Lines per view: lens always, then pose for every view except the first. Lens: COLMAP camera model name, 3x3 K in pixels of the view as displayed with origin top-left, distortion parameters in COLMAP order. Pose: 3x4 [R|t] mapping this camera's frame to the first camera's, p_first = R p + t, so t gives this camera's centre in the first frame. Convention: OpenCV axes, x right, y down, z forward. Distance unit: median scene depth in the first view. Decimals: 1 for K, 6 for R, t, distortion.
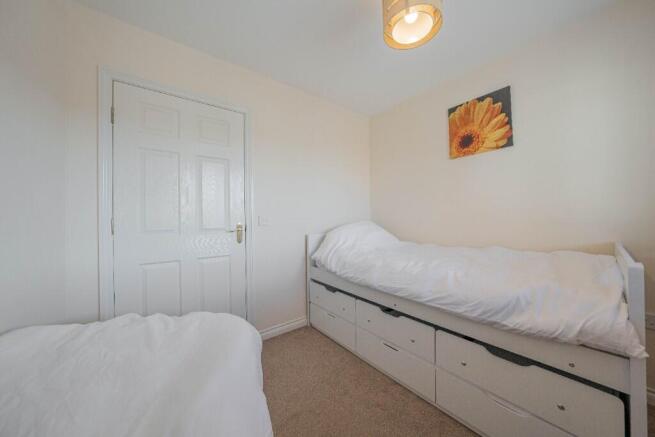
lens RADIAL K [[225.3, 0, 327.2], [0, 225.3, 216.1], [0, 0, 1]] dist [-0.019330, 0.003028]
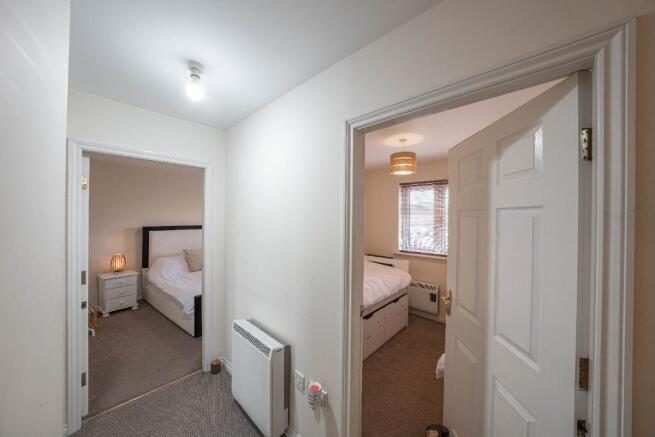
lens RADIAL K [[225.3, 0, 327.7], [0, 225.3, 216.3], [0, 0, 1]] dist [-0.019330, 0.003028]
pose [[-0.141239, 0.006789, 0.989952, -1.031237], [-0.015087, 0.999846, -0.009009, -0.224571], [-0.989861, -0.016207, -0.141115, 1.219818]]
